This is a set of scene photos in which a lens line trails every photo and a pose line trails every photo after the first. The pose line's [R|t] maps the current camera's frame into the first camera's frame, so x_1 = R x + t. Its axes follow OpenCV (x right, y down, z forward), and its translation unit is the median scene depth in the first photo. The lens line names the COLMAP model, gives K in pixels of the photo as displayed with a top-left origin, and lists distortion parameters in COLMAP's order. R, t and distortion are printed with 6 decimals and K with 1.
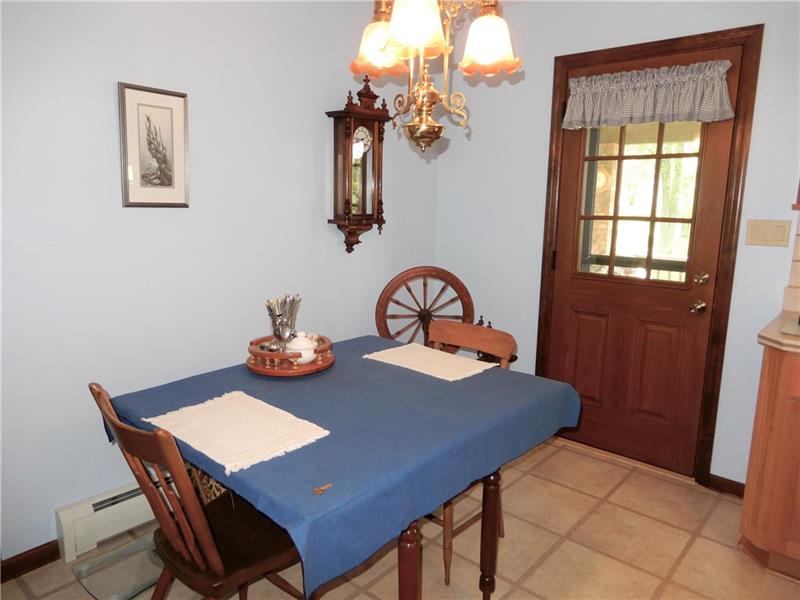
lens RADIAL K [[568.2, 0, 401.2], [0, 568.2, 299.8], [0, 0, 1]] dist [0.000120, 0.000987]
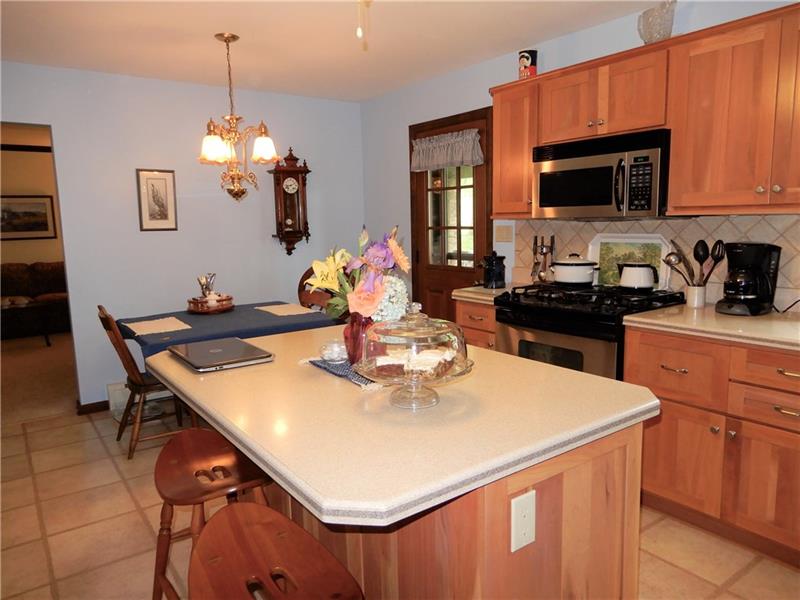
lens RADIAL K [[568.2, 0, 403.2], [0, 568.2, 302.6], [0, 0, 1]] dist [0.000120, 0.000987]
pose [[0.975799, -0.006711, -0.218567, 0.603789], [0.000380, 0.999579, -0.028997, 0.102881], [0.218669, 0.028212, 0.975391, -0.516351]]
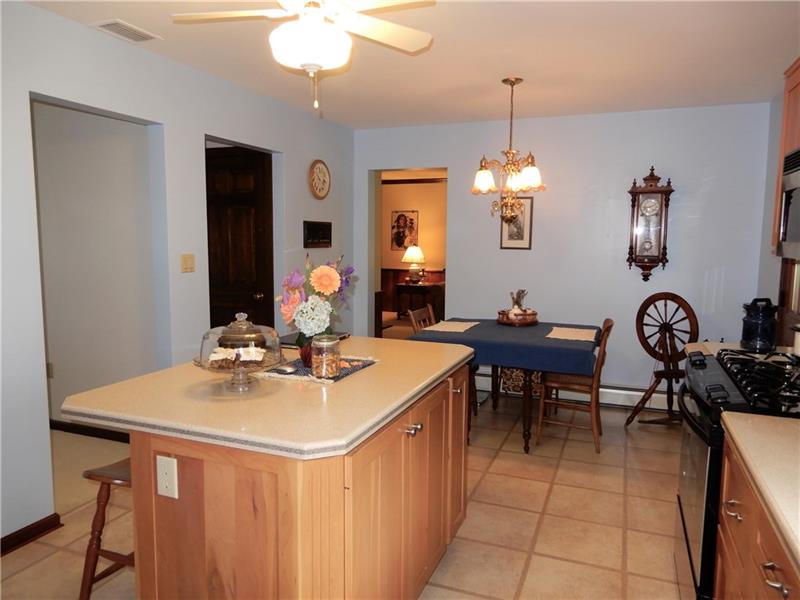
lens RADIAL K [[568.2, 0, 397.7], [0, 568.2, 297.6], [0, 0, 1]] dist [0.000120, 0.000987]
pose [[0.339722, 0.083787, -0.936786, 1.150267], [-0.166783, 0.985605, 0.027670, 0.027961], [0.925620, 0.146839, 0.348806, -0.121514]]
